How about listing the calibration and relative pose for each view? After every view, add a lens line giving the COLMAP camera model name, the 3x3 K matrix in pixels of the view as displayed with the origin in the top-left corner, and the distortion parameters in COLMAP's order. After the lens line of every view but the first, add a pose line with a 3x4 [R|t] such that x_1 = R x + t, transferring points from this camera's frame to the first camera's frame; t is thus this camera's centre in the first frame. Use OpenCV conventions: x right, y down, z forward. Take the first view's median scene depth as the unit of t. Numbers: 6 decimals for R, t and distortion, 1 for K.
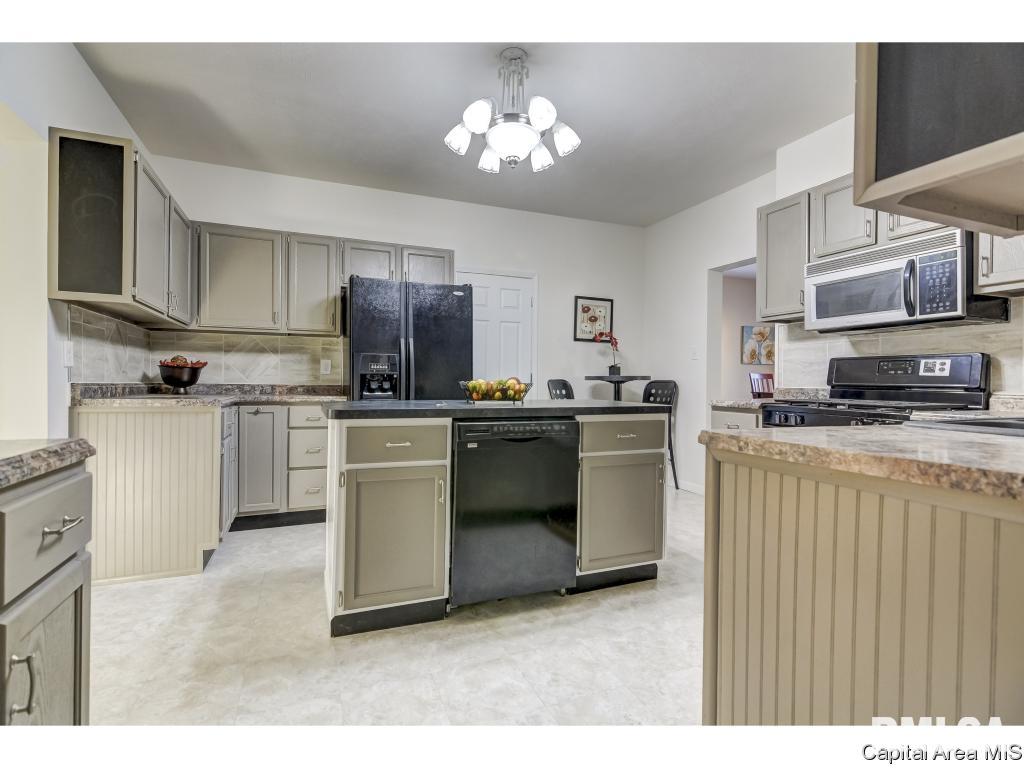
lens RADIAL K [[495.1, 0, 500.8], [0, 495.1, 383.5], [0, 0, 1]] dist [0.005772, -0.004615]
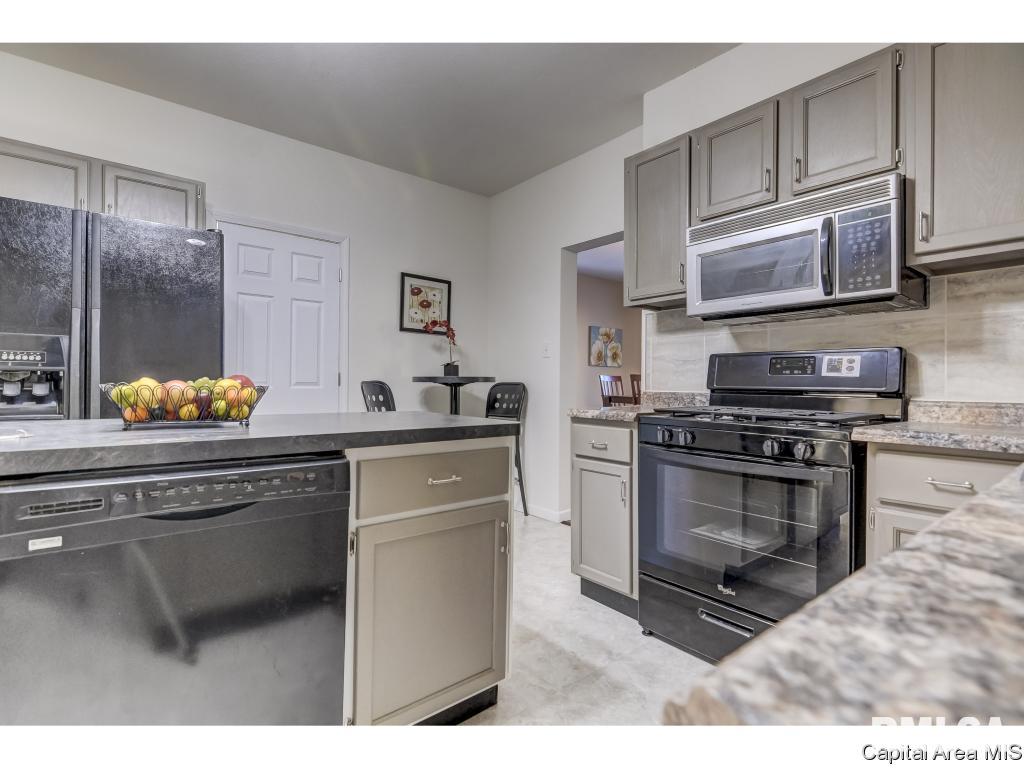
lens RADIAL K [[495.1, 0, 505.6], [0, 495.1, 382.4], [0, 0, 1]] dist [0.005772, -0.004615]
pose [[0.954424, 0.001819, 0.298449, 0.128278], [0.000383, 0.999973, -0.007320, -0.000984], [-0.298454, 0.007101, 0.954398, 0.371413]]
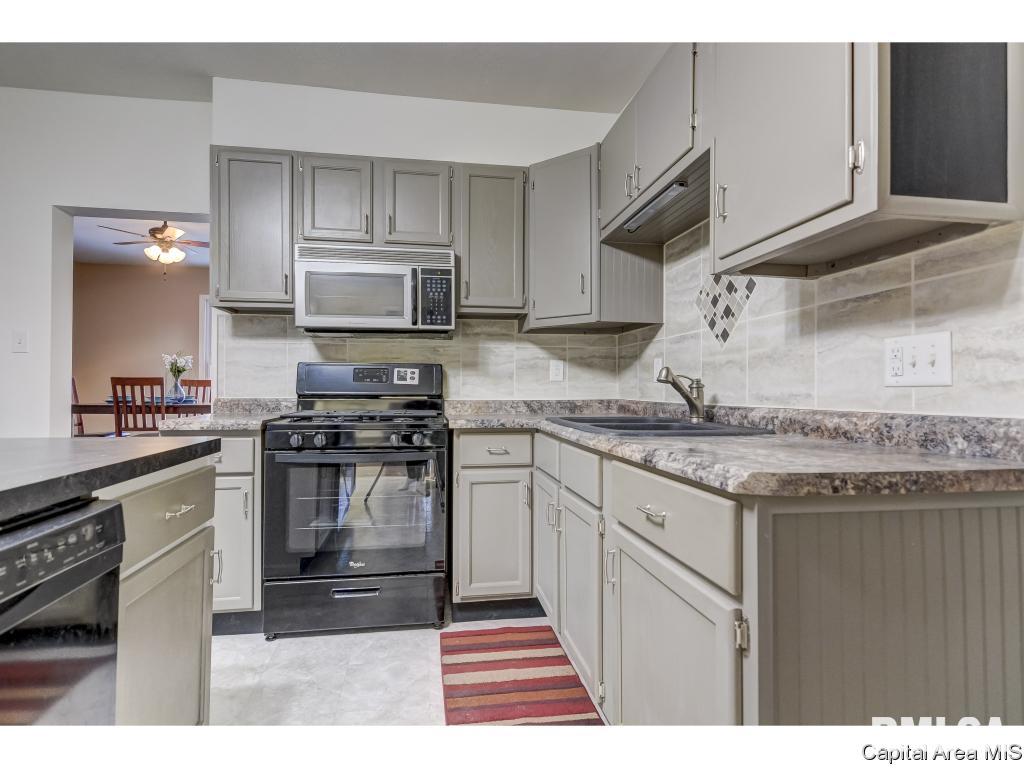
lens RADIAL K [[526.4, 0, 507.3], [0, 526.4, 383.0], [0, 0, 1]] dist [0.004706, -0.000588]
pose [[0.212060, 0.003733, 0.977250, -0.144076], [0.006606, 0.999964, -0.005253, -0.009628], [-0.977234, 0.007570, 0.212028, 0.496371]]
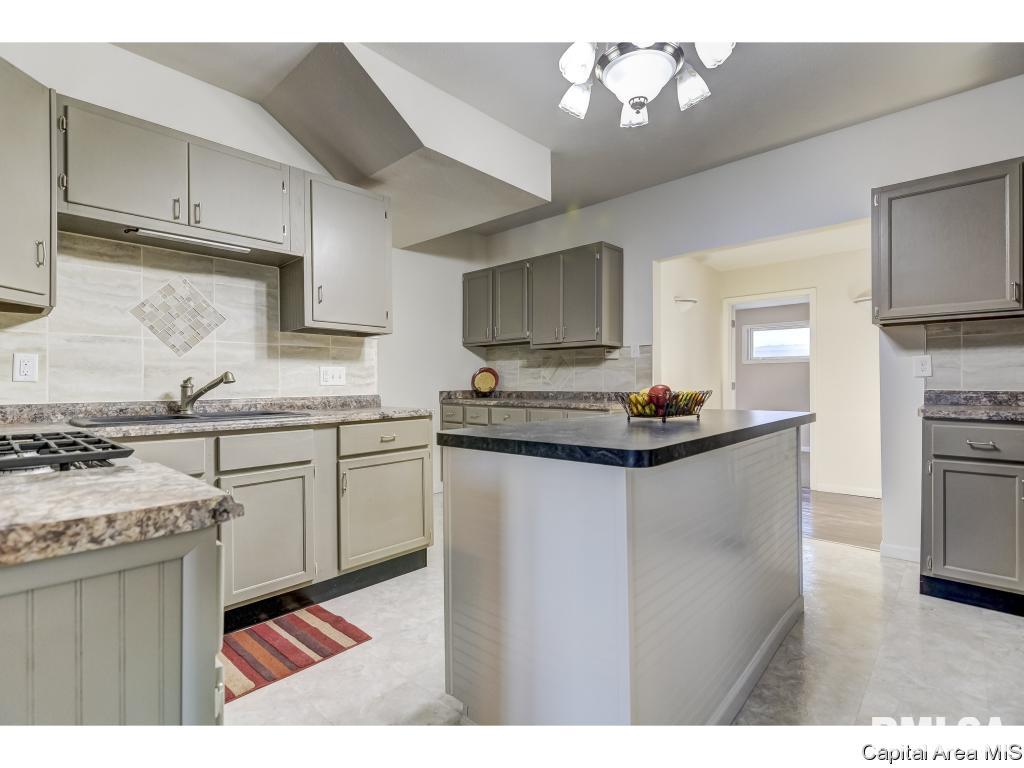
lens RADIAL K [[495.1, 0, 515.5], [0, 495.1, 384.5], [0, 0, 1]] dist [0.005772, -0.004615]
pose [[-0.893431, -0.003064, -0.449189, 0.295947], [-0.004826, 0.999984, 0.002777, -0.013165], [0.449174, 0.004649, -0.893432, 1.145078]]
